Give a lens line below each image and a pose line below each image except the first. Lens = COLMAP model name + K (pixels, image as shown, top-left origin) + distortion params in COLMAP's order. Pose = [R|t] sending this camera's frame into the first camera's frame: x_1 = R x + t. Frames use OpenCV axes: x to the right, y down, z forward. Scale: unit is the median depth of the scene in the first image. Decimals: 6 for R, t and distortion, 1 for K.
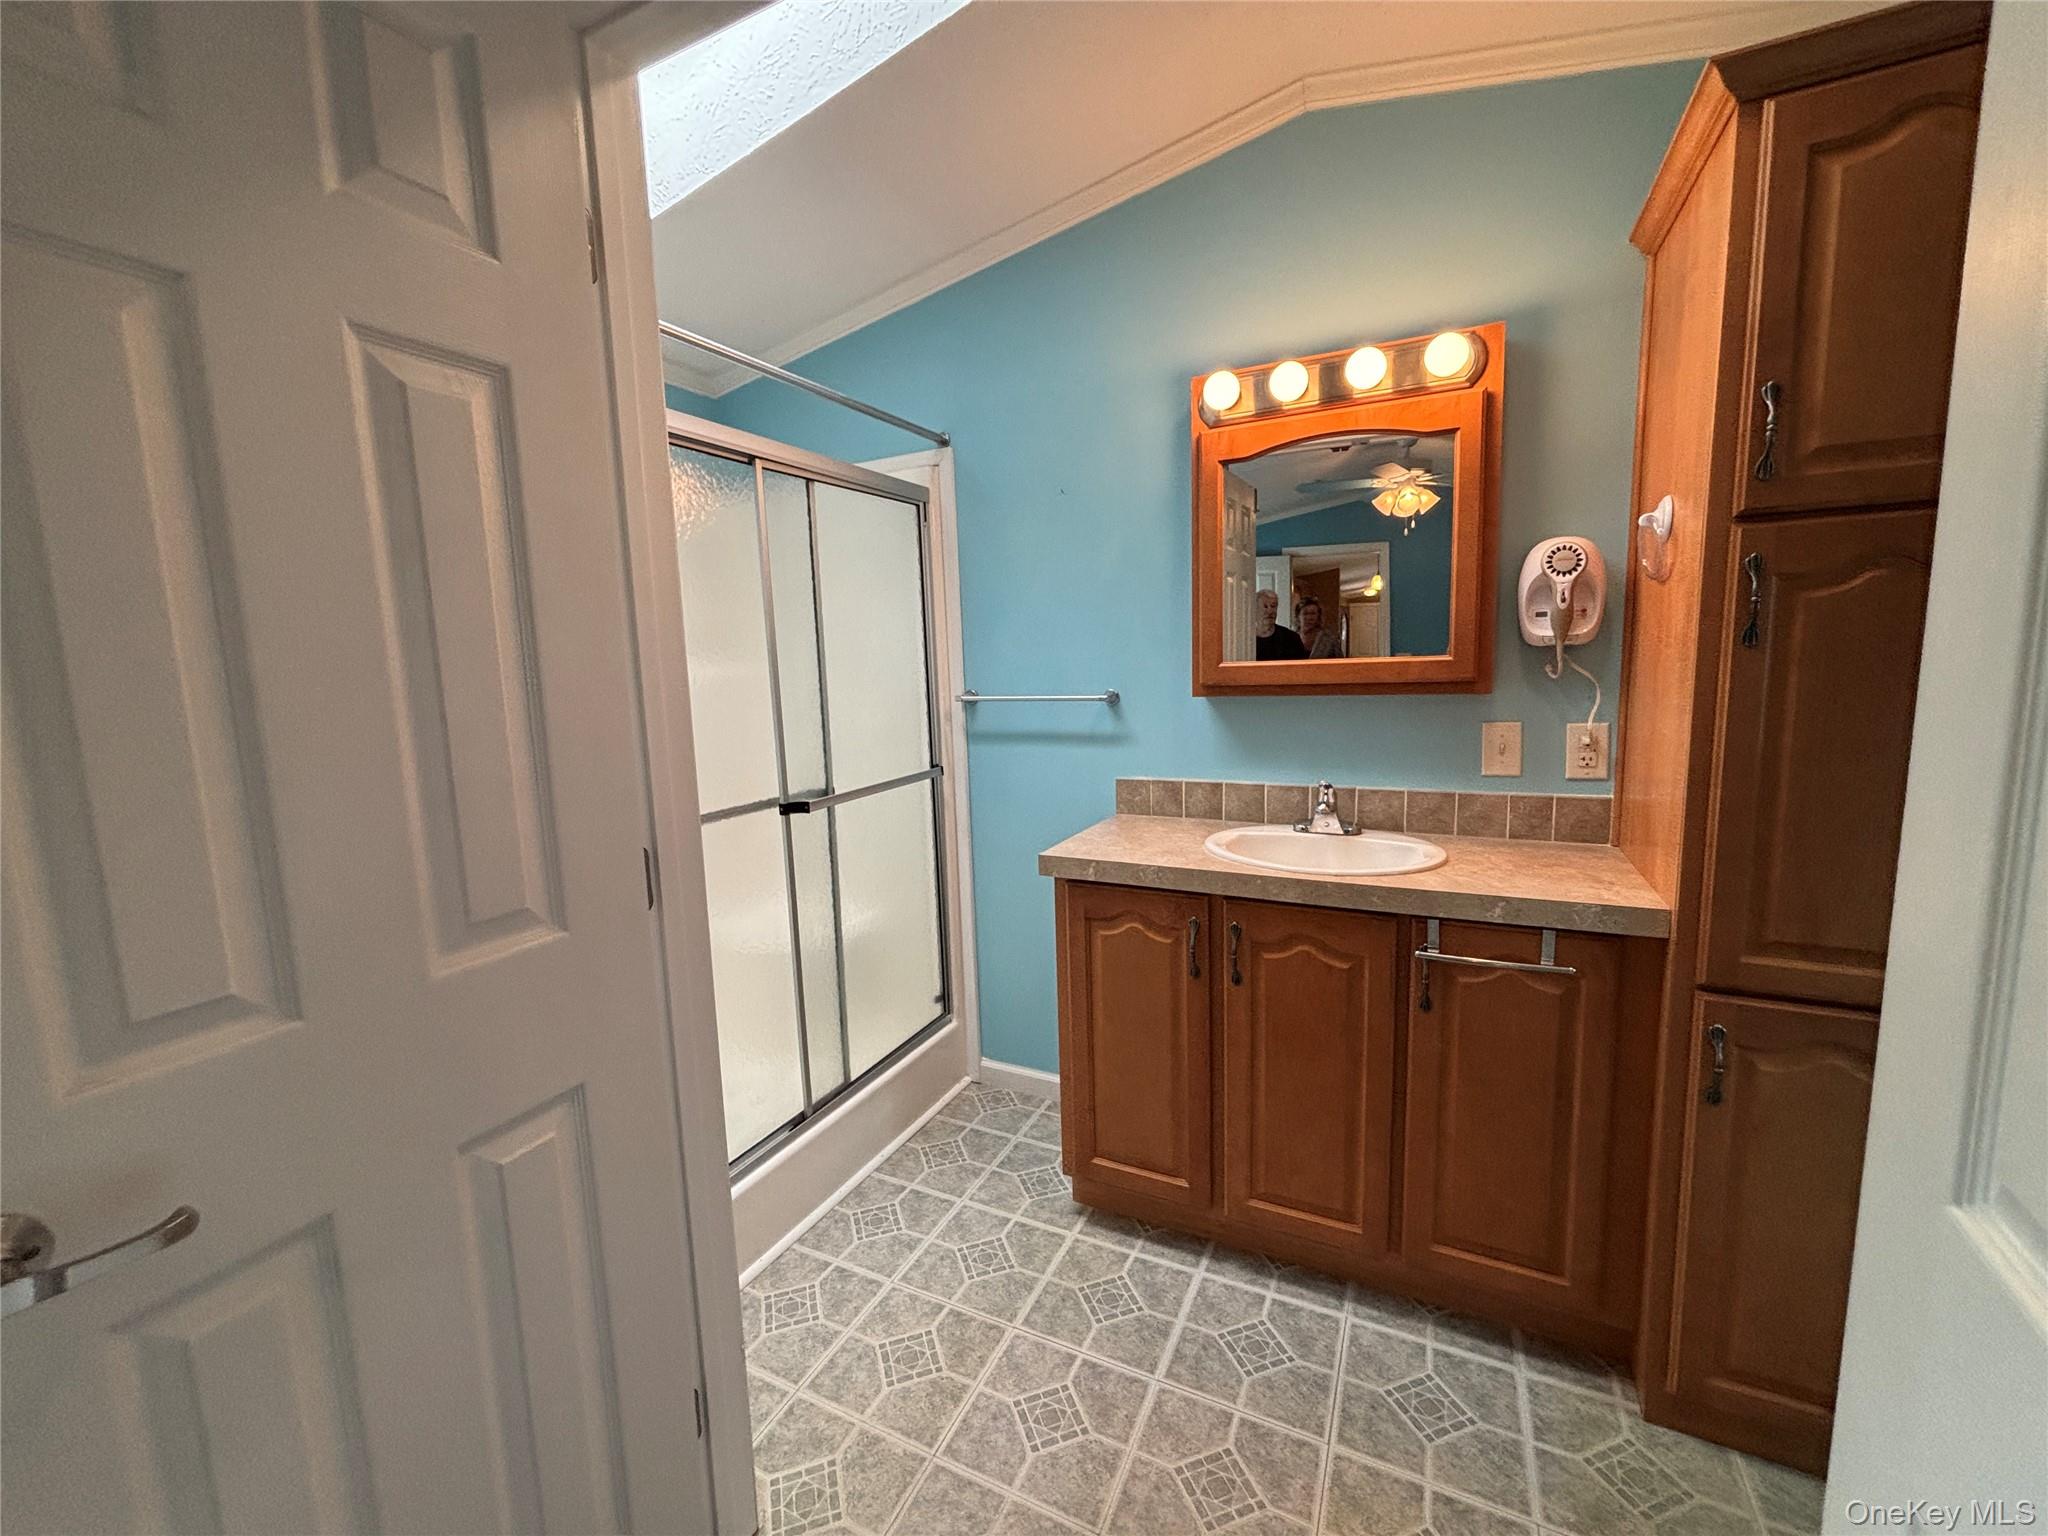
lens RADIAL K [[828.8, 0, 1027.0], [0, 828.8, 764.1], [0, 0, 1]] dist [-0.003079, 0.001225]
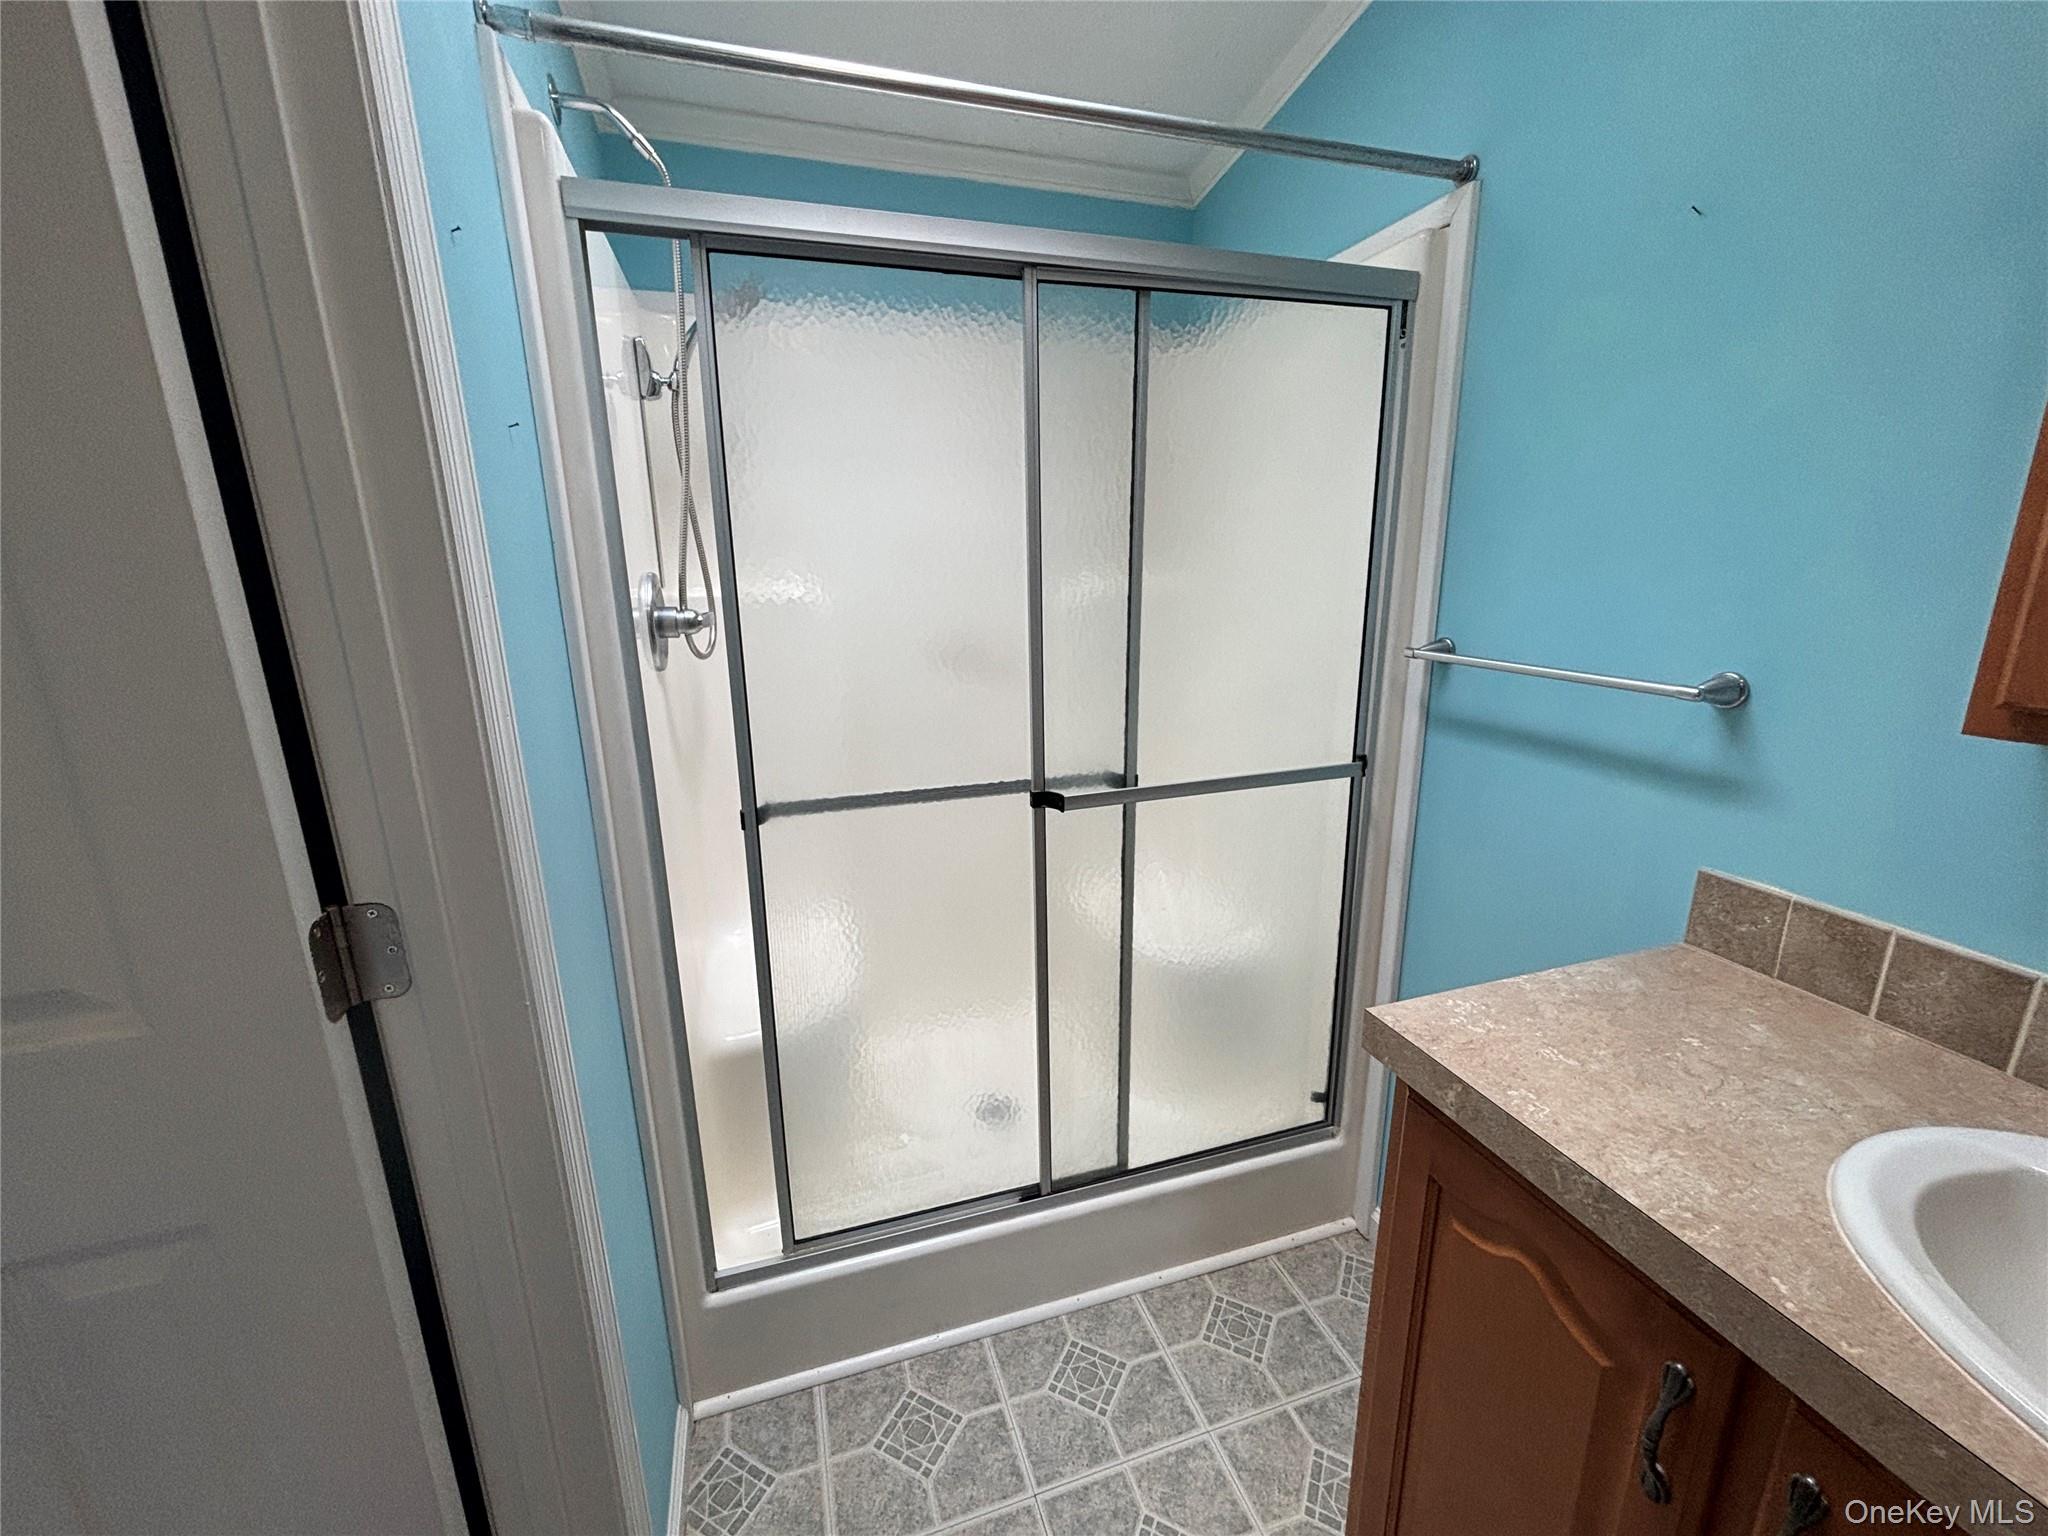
lens RADIAL K [[828.8, 0, 1015.8], [0, 828.8, 767.9], [0, 0, 1]] dist [-0.003079, 0.001225]
pose [[0.697259, 0.197234, -0.689150, 0.187924], [-0.102405, 0.978948, 0.176564, -0.101483], [0.709466, -0.052538, 0.702778, 0.526751]]
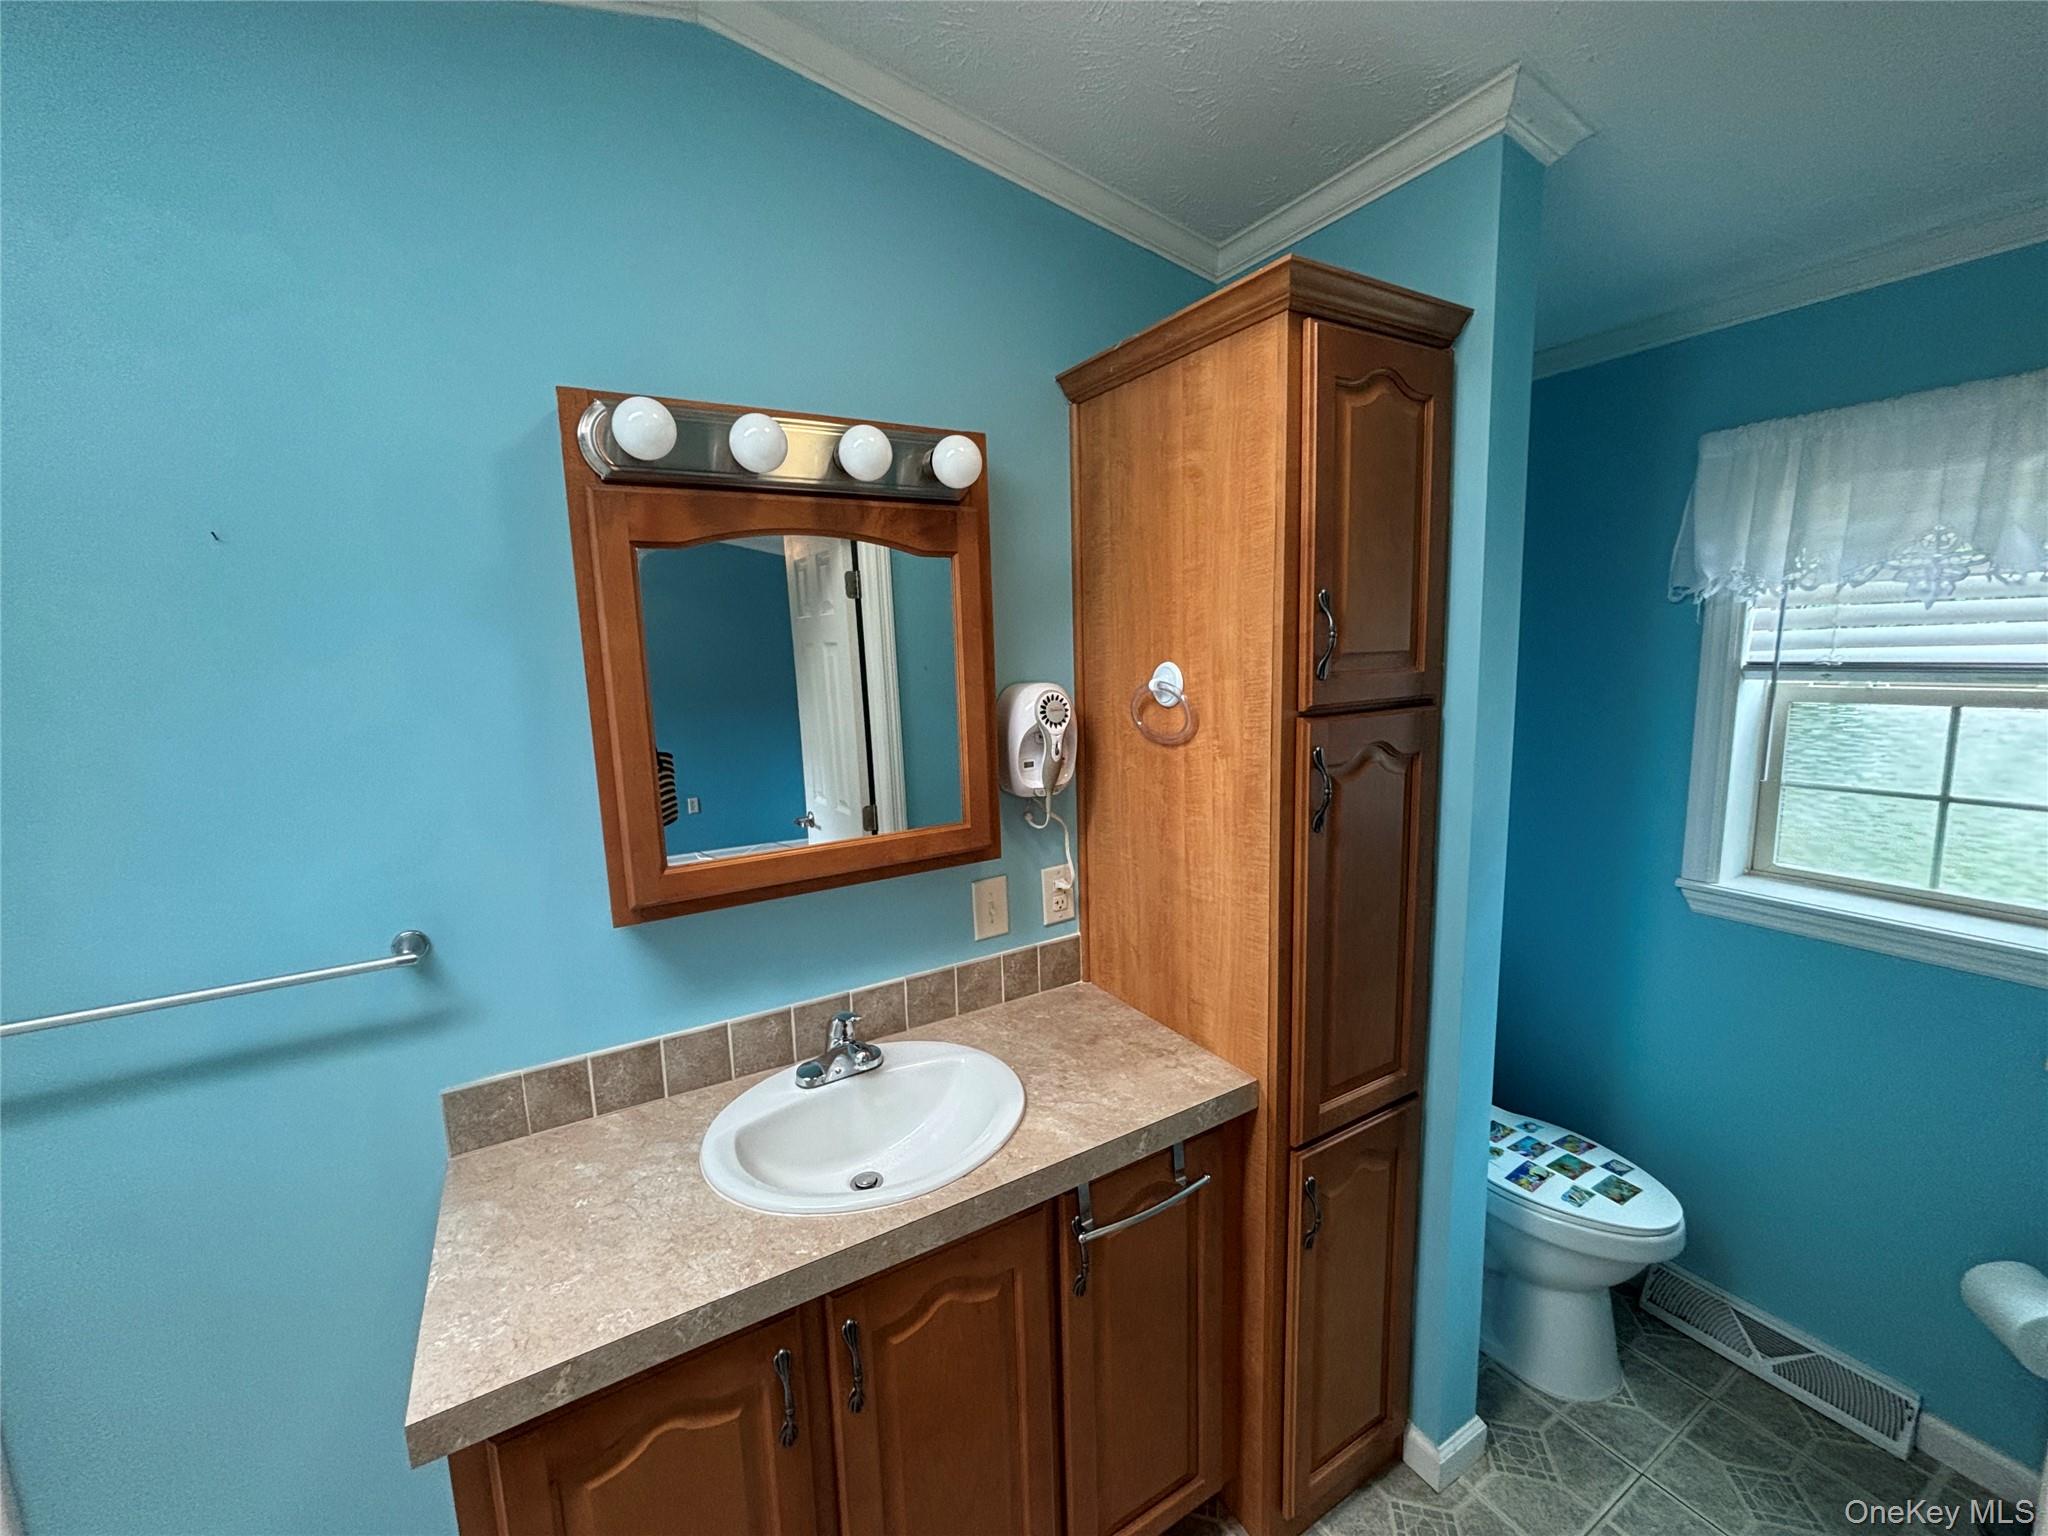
lens RADIAL K [[828.8, 0, 1017.9], [0, 828.8, 760.9], [0, 0, 1]] dist [-0.003079, 0.001225]
pose [[0.543955, -0.108862, 0.832023, -0.139336], [0.122290, 0.991247, 0.049746, -0.223528], [-0.830156, 0.074689, 0.552507, 0.487896]]
